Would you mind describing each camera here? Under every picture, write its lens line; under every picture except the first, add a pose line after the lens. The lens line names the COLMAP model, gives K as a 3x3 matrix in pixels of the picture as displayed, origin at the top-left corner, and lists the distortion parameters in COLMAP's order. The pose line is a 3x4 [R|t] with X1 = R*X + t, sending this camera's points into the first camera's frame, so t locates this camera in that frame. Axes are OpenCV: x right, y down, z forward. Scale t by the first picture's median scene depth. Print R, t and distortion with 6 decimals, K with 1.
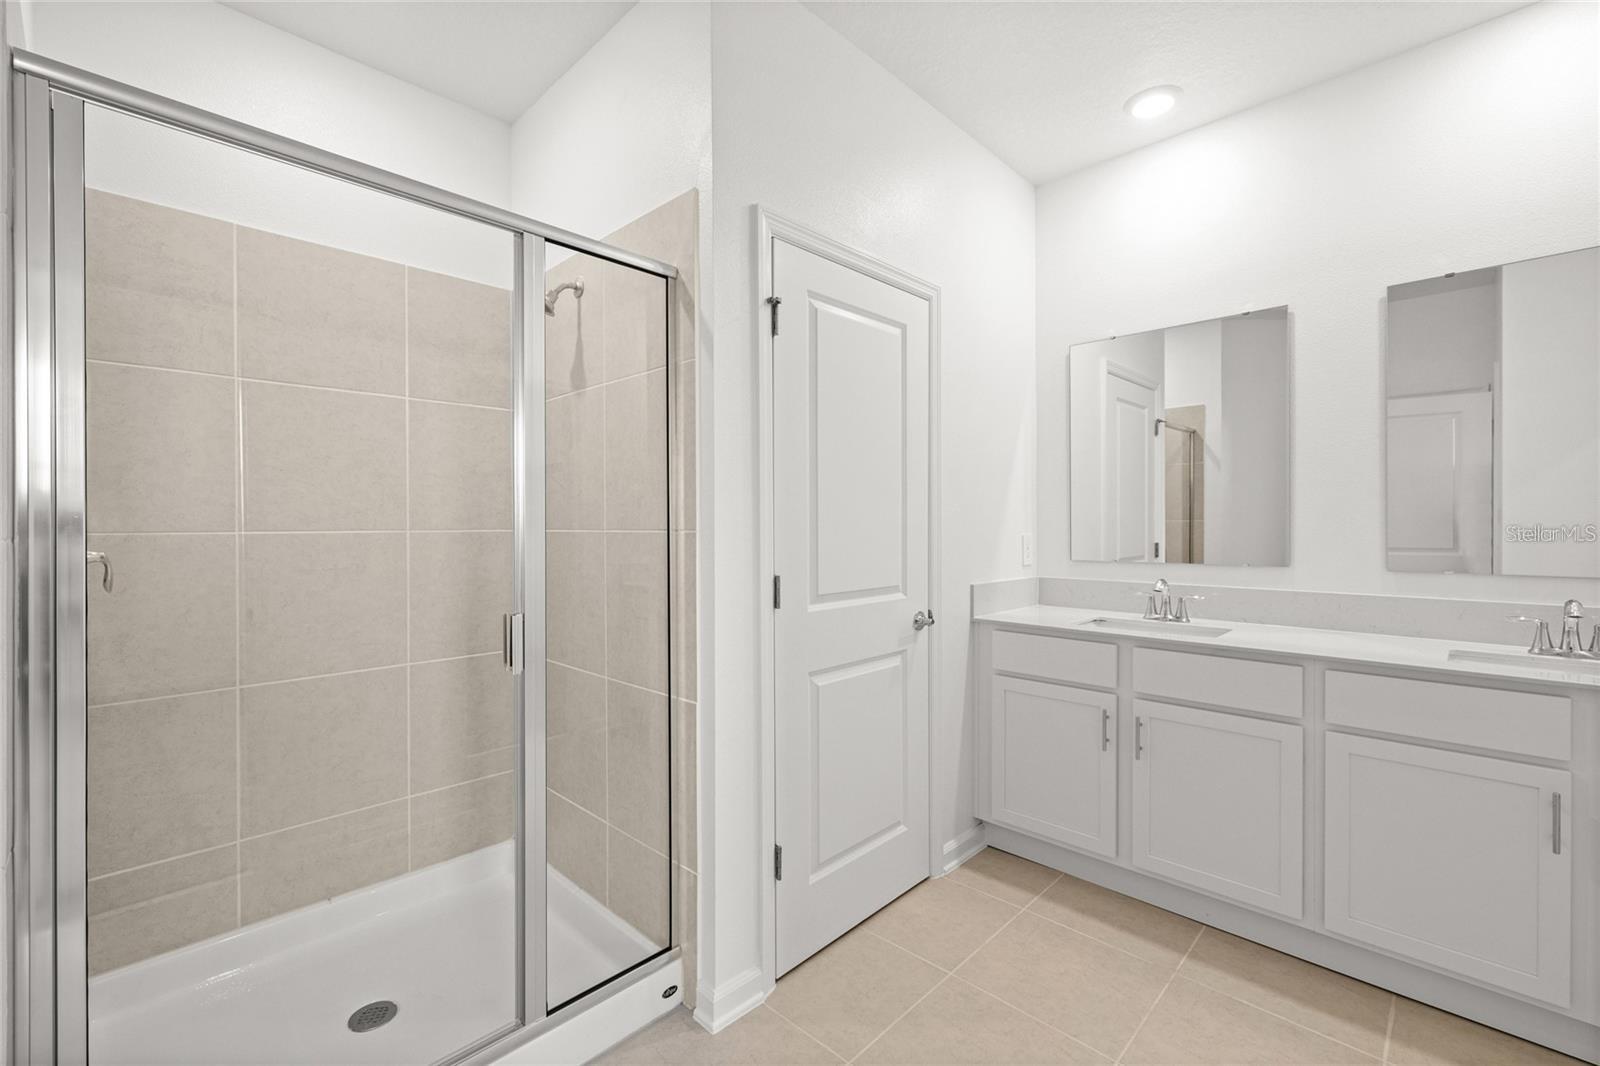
lens RADIAL K [[676.5, 0, 794.6], [0, 676.5, 532.7], [0, 0, 1]] dist [-0.010366, -0.000235]
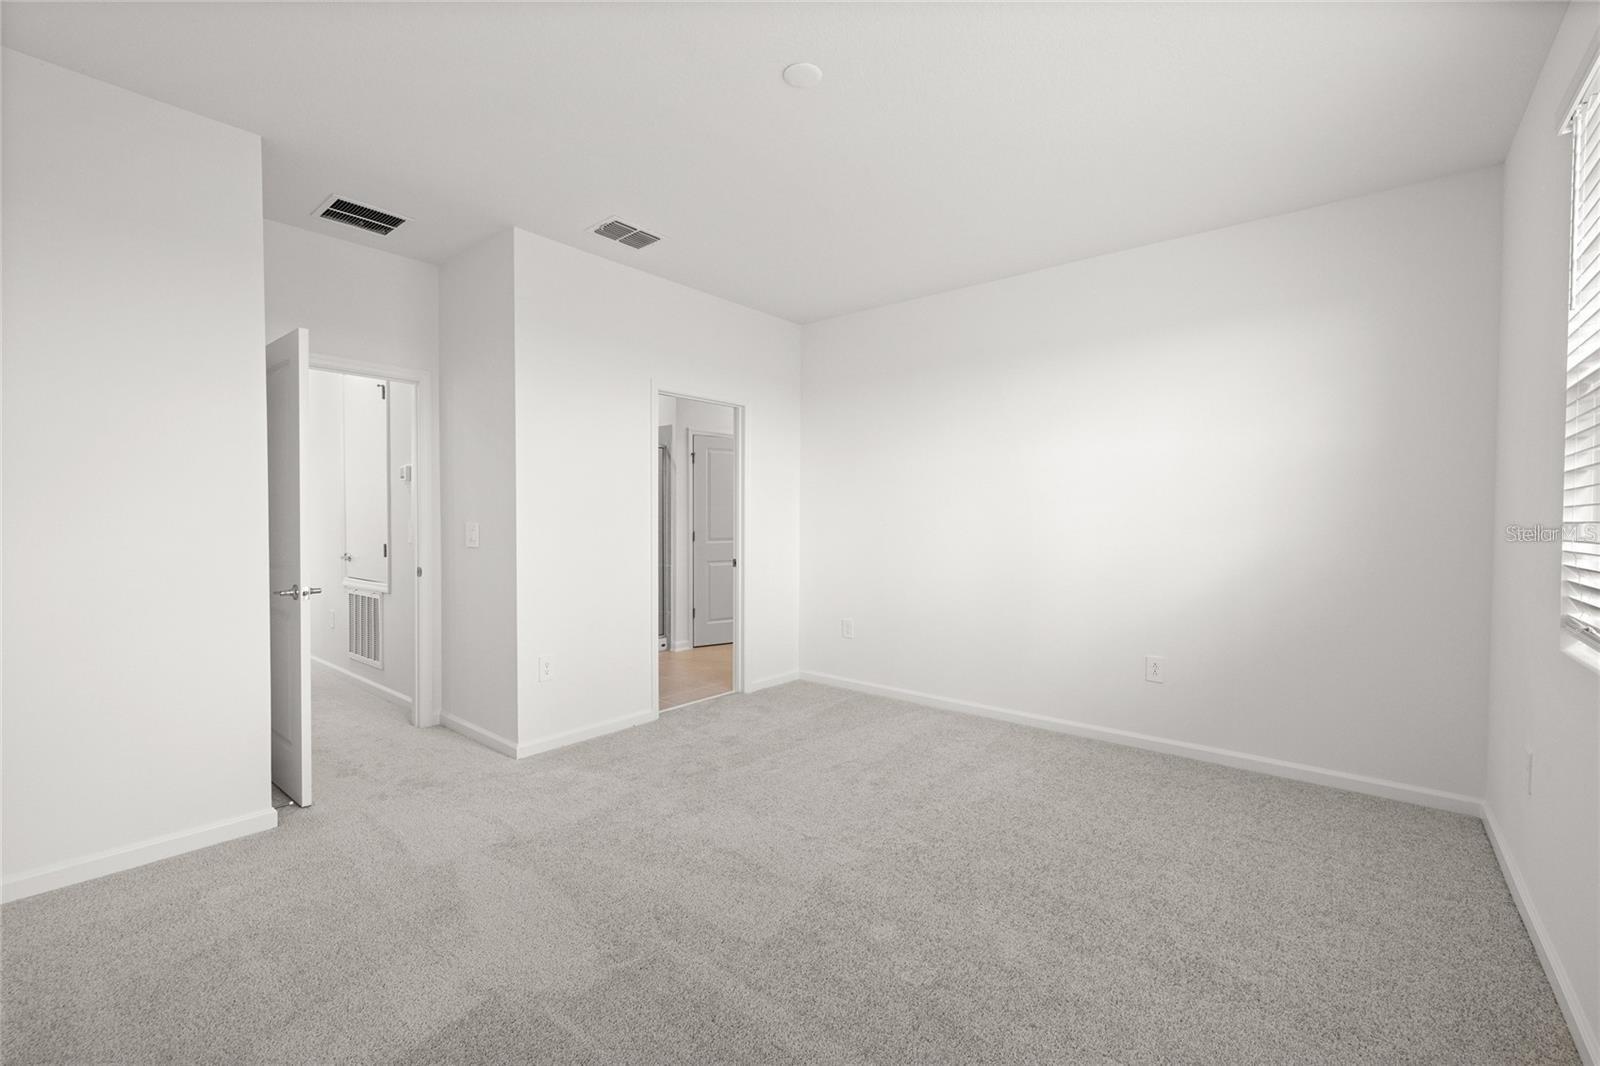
lens RADIAL K [[682.4, 0, 798.4], [0, 682.4, 528.9], [0, 0, 1]] dist [0.004847, 0.000214]
pose [[0.997688, 0.005727, 0.067712, 0.288596], [-0.006568, 0.999904, 0.012204, 0.013932], [-0.067635, -0.012620, 0.997630, -2.717695]]
